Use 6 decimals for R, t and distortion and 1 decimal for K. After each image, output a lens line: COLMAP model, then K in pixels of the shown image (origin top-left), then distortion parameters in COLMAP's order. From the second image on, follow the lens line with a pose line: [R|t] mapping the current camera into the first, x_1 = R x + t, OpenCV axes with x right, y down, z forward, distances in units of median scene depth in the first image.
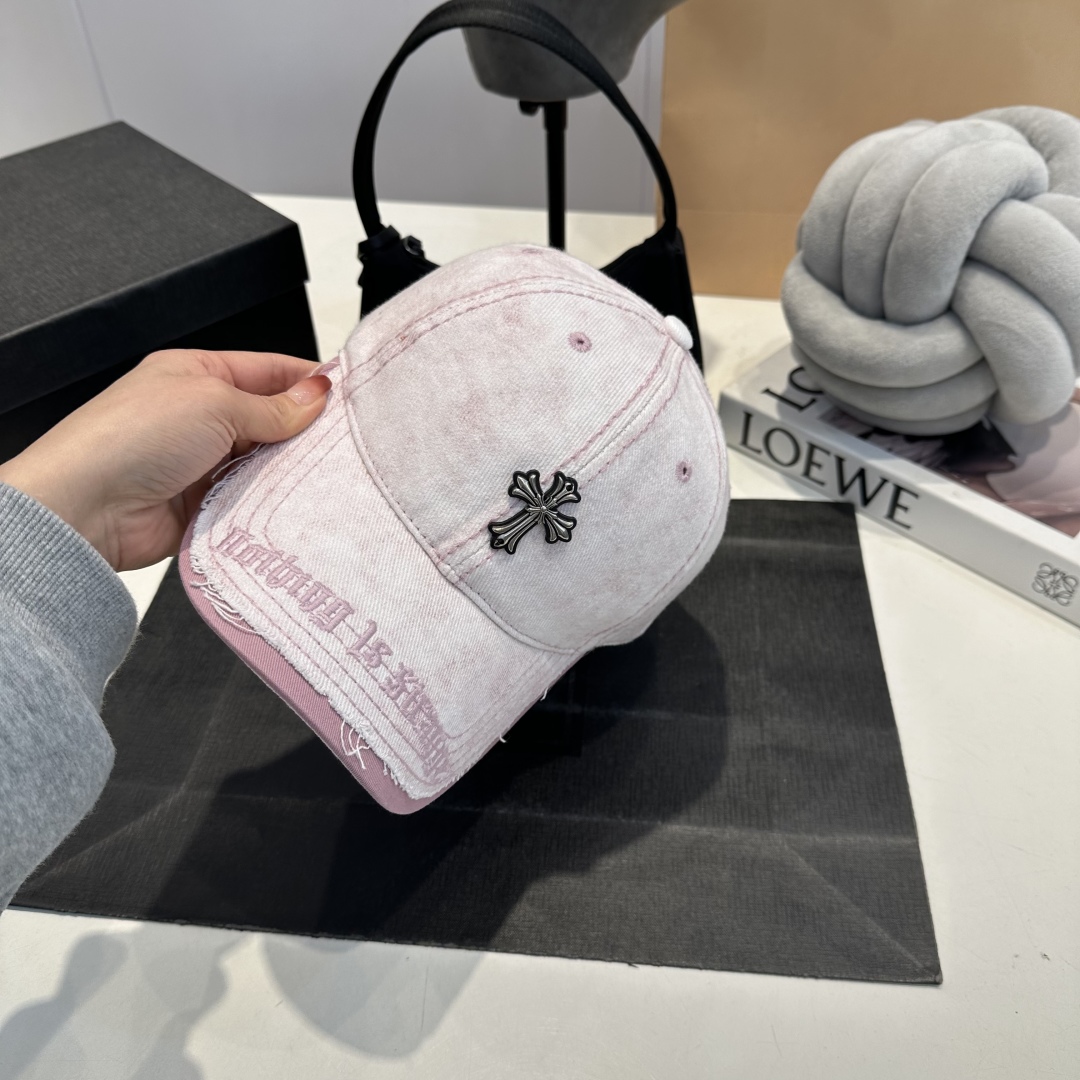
lens RADIAL K [[1031.8, 0, 539.4], [0, 1031.8, 545.6], [0, 0, 1]] dist [0.112560, -0.254863]
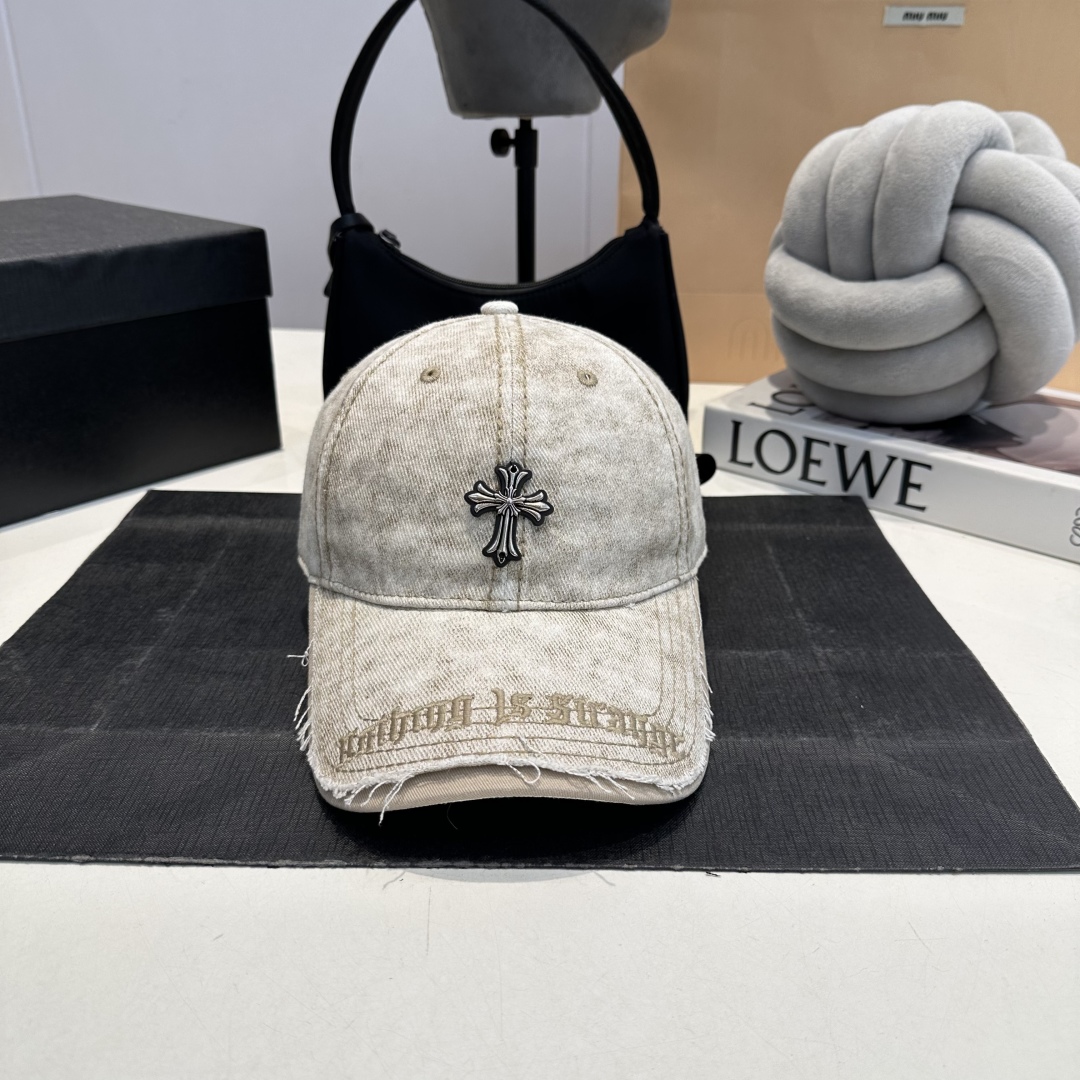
lens RADIAL K [[1028.6, 0, 550.3], [0, 1028.6, 539.6], [0, 0, 1]] dist [0.069665, -0.174398]
pose [[0.995134, -0.006492, 0.098321, -0.076106], [0.037352, 0.948211, -0.315437, 0.325572], [-0.091182, 0.317574, 0.943839, 0.193293]]
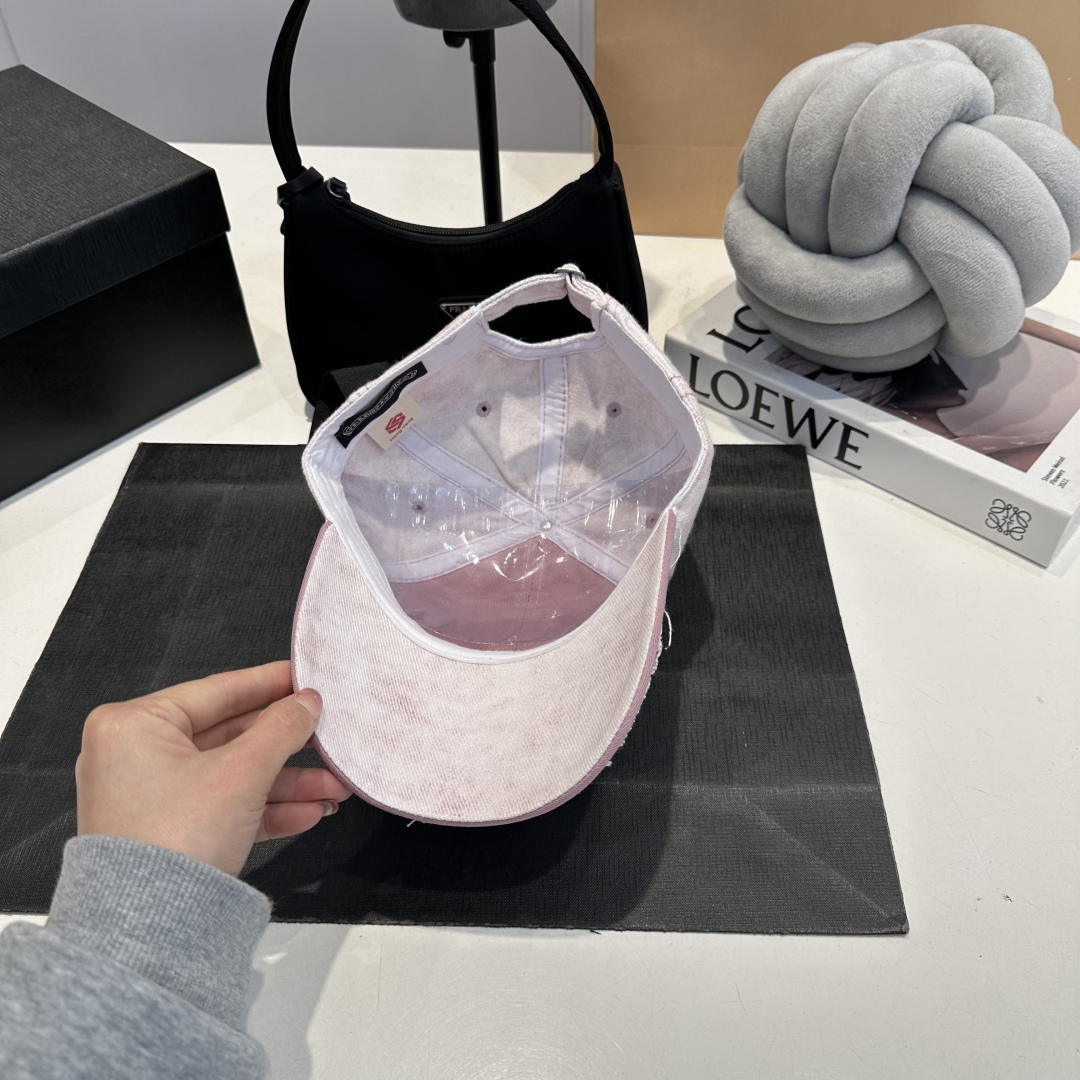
lens RADIAL K [[1019.0, 0, 543.1], [0, 1019.0, 547.2], [0, 0, 1]] dist [0.088832, -0.202069]
pose [[0.998073, -0.044563, 0.043176, 0.012797], [0.042301, 0.997753, 0.051954, -0.006129], [-0.045395, -0.050028, 0.997716, 0.050656]]
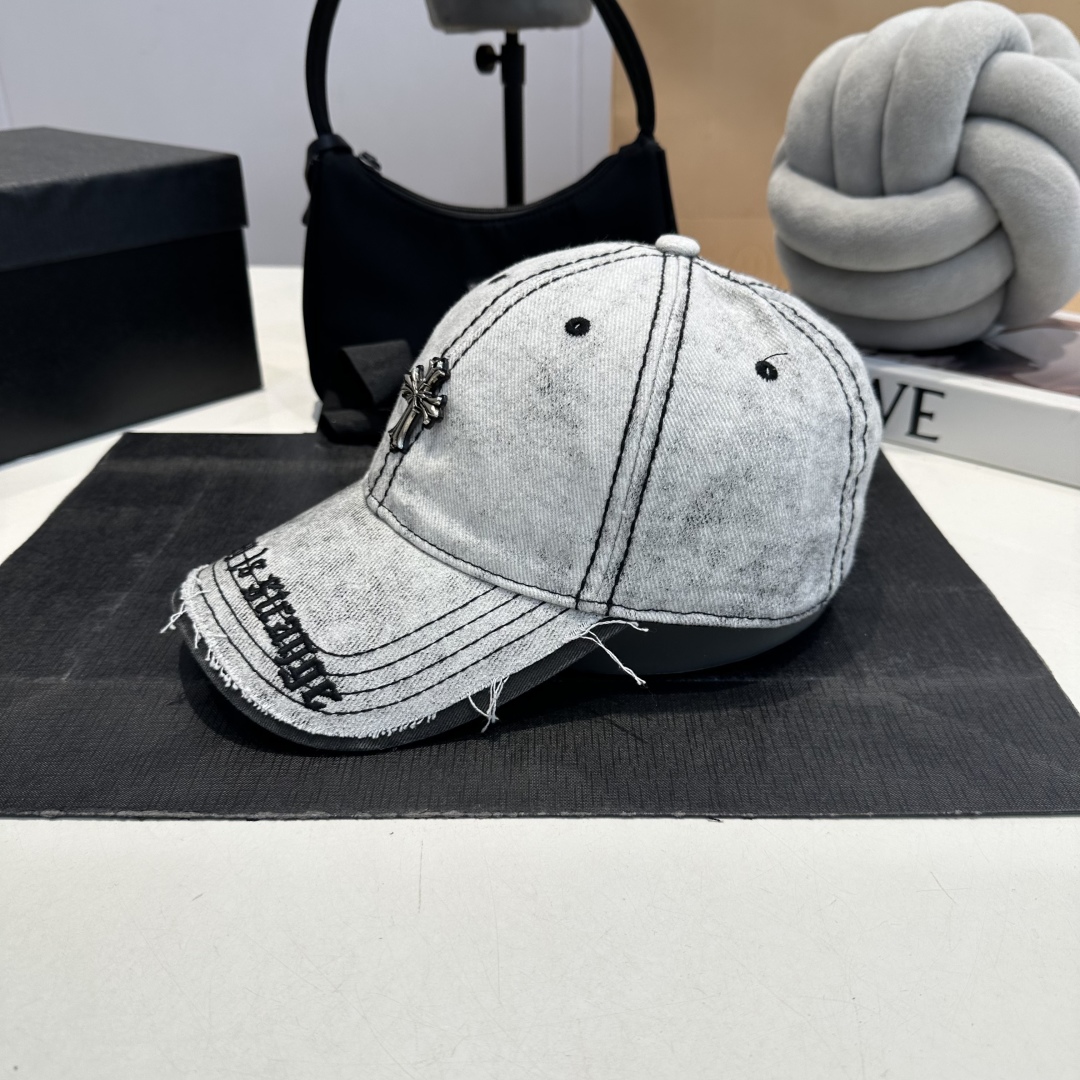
lens RADIAL K [[1044.6, 0, 542.9], [0, 1044.6, 535.3], [0, 0, 1]] dist [0.015223, -0.052939]
pose [[0.995589, -0.025343, 0.090330, -0.067401], [0.049113, 0.961143, -0.271646, 0.324001], [-0.079936, 0.274884, 0.958149, 0.227581]]
